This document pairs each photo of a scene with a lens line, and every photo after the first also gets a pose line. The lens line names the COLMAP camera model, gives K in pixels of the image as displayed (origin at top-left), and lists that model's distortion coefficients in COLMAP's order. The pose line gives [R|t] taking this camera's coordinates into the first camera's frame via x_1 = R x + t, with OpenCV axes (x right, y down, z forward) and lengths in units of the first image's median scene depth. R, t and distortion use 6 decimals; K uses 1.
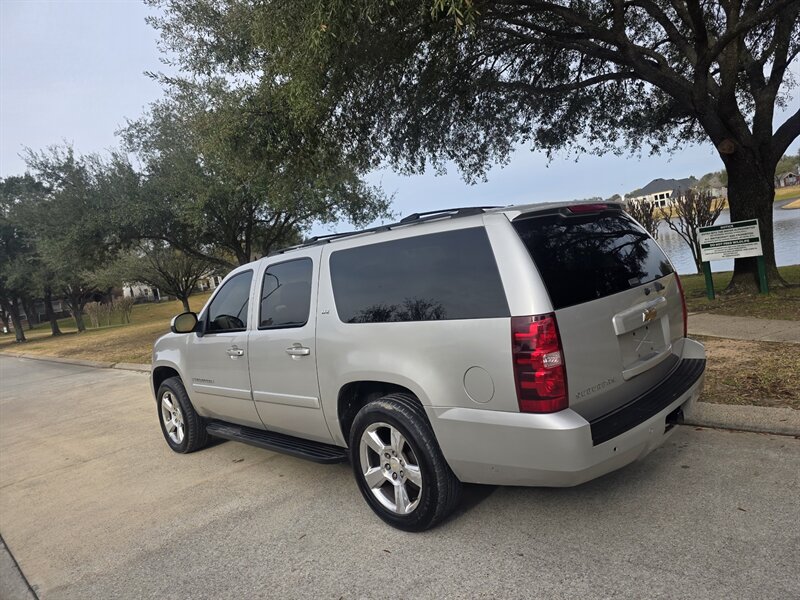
lens RADIAL K [[535.1, 0, 407.4], [0, 535.1, 296.0], [0, 0, 1]] dist [0.057708, -0.051947]
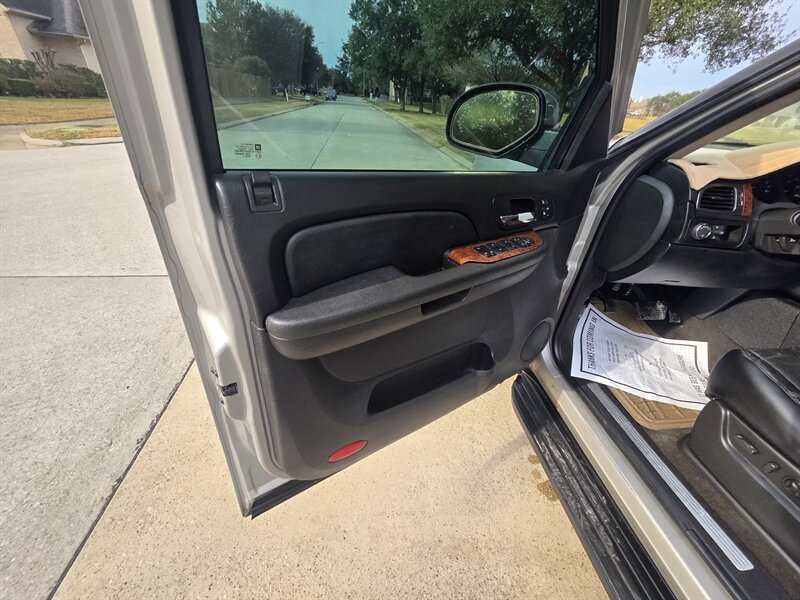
lens RADIAL K [[321.4, 0, 400.1], [0, 321.4, 308.3], [0, 0, 1]] dist [-0.002107, 0.000853]
pose [[0.766986, 0.515091, -0.382640, -0.157537], [-0.246364, 0.787013, 0.565610, 0.034181], [0.592483, -0.339547, 0.730528, 0.432308]]
